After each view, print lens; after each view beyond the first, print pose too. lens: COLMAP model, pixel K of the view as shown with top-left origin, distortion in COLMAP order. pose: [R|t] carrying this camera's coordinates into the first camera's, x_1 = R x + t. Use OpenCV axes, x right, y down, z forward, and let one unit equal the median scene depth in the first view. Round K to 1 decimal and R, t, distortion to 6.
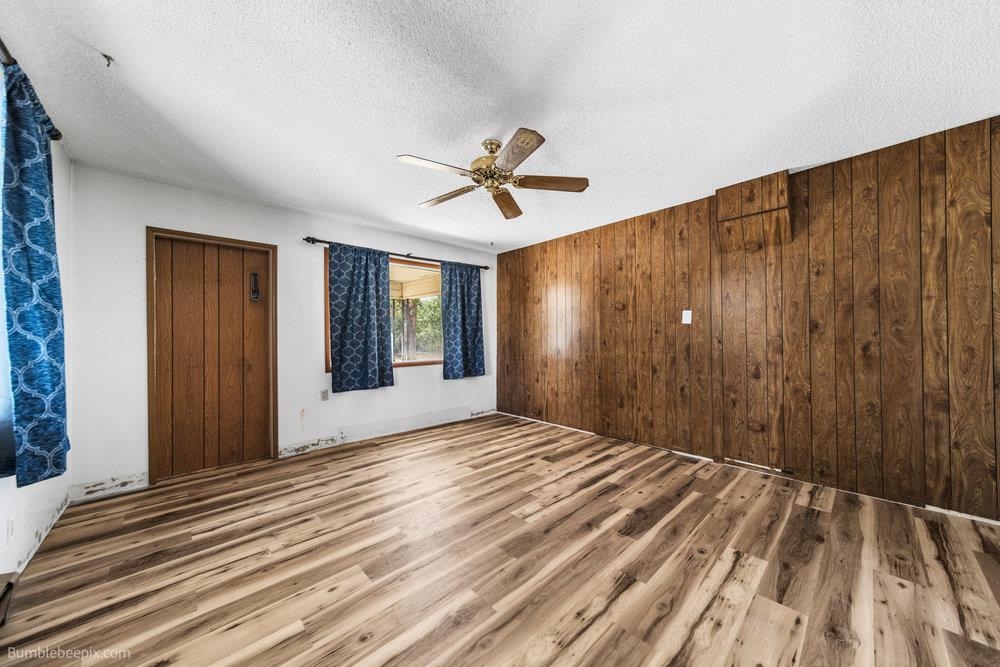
lens RADIAL K [[346.5, 0, 499.4], [0, 346.5, 334.6], [0, 0, 1]] dist [0.010896, -0.000383]
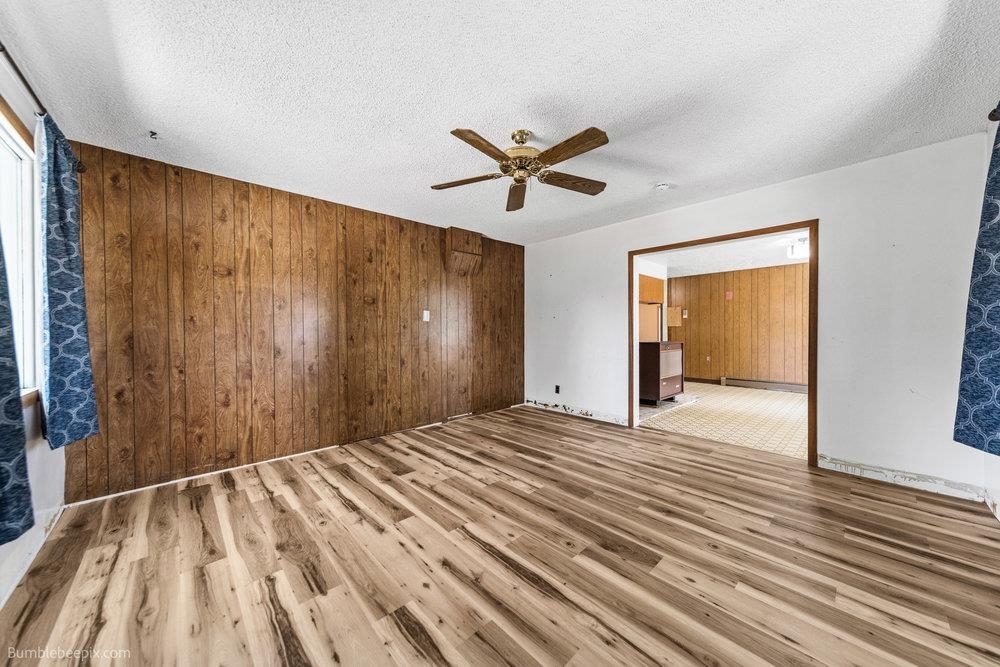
lens RADIAL K [[346.5, 0, 499.6], [0, 346.5, 334.0], [0, 0, 1]] dist [0.010896, -0.000383]
pose [[0.002342, -0.001527, 0.999996, -0.695099], [-0.002017, 0.999997, 0.001532, 0.011776], [-0.999995, -0.002020, 0.002339, 0.727110]]
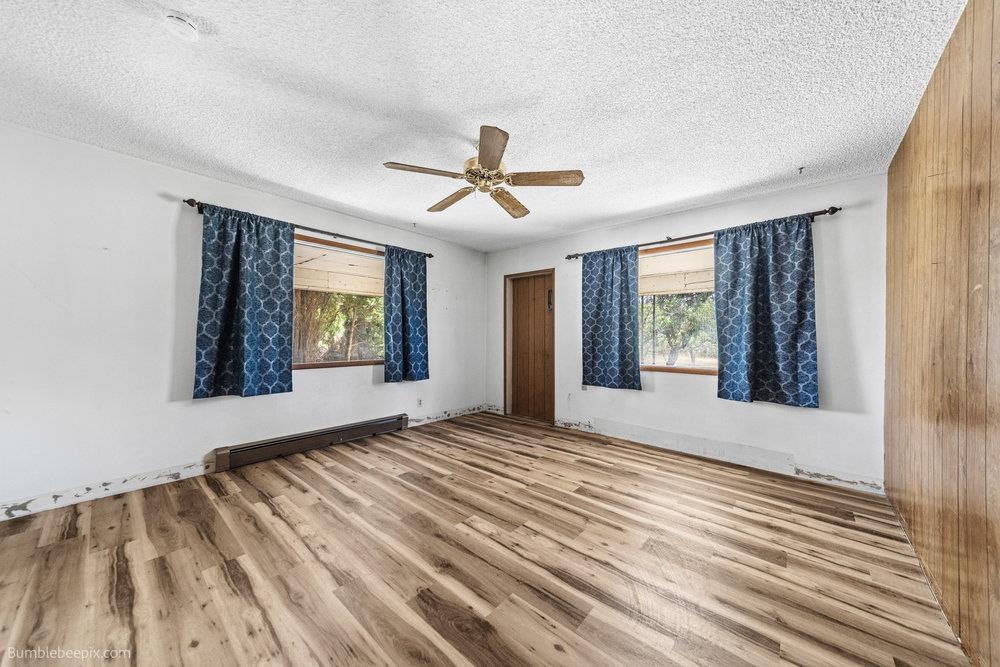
lens RADIAL K [[346.5, 0, 499.5], [0, 346.5, 335.4], [0, 0, 1]] dist [0.010896, -0.000383]
pose [[0.095286, 0.006287, -0.995430, 0.677111], [-0.002379, 0.999979, 0.006088, -0.001560], [0.995447, 0.001788, 0.095299, 0.651444]]
